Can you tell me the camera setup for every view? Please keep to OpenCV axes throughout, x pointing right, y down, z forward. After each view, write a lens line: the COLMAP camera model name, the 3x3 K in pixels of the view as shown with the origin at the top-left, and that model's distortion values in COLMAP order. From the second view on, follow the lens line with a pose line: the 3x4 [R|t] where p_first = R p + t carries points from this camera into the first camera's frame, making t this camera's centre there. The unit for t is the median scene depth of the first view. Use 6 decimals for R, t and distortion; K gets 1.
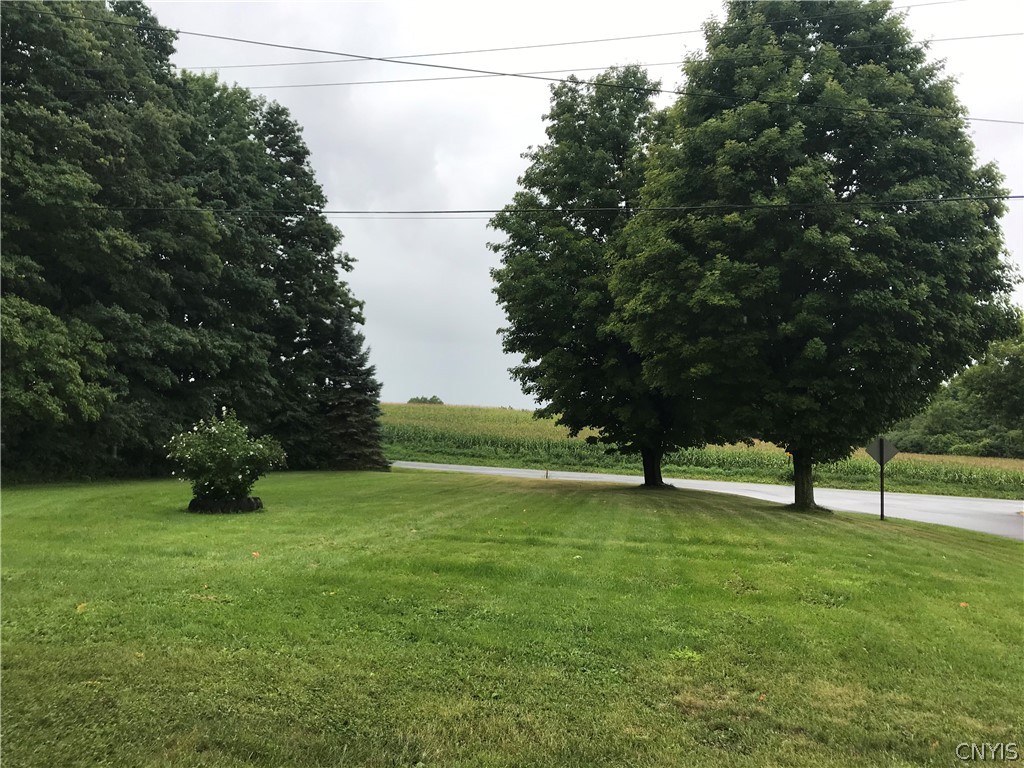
lens RADIAL K [[841.1, 0, 513.0], [0, 841.1, 379.9], [0, 0, 1]] dist [0.060960, -0.083142]
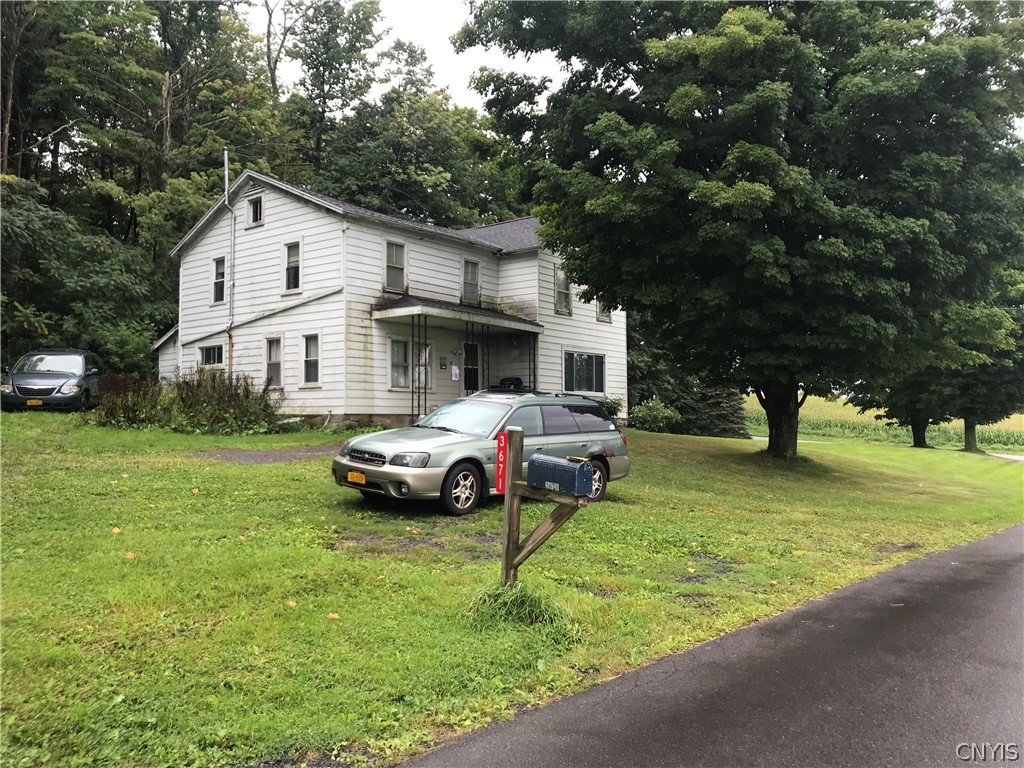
lens RADIAL K [[841.1, 0, 512.2], [0, 841.1, 383.1], [0, 0, 1]] dist [0.060960, -0.083142]
pose [[0.896502, -0.012991, -0.442850, 0.160953], [0.018113, 0.999809, 0.007338, -0.011663], [0.442670, -0.014600, 0.896566, -0.599202]]
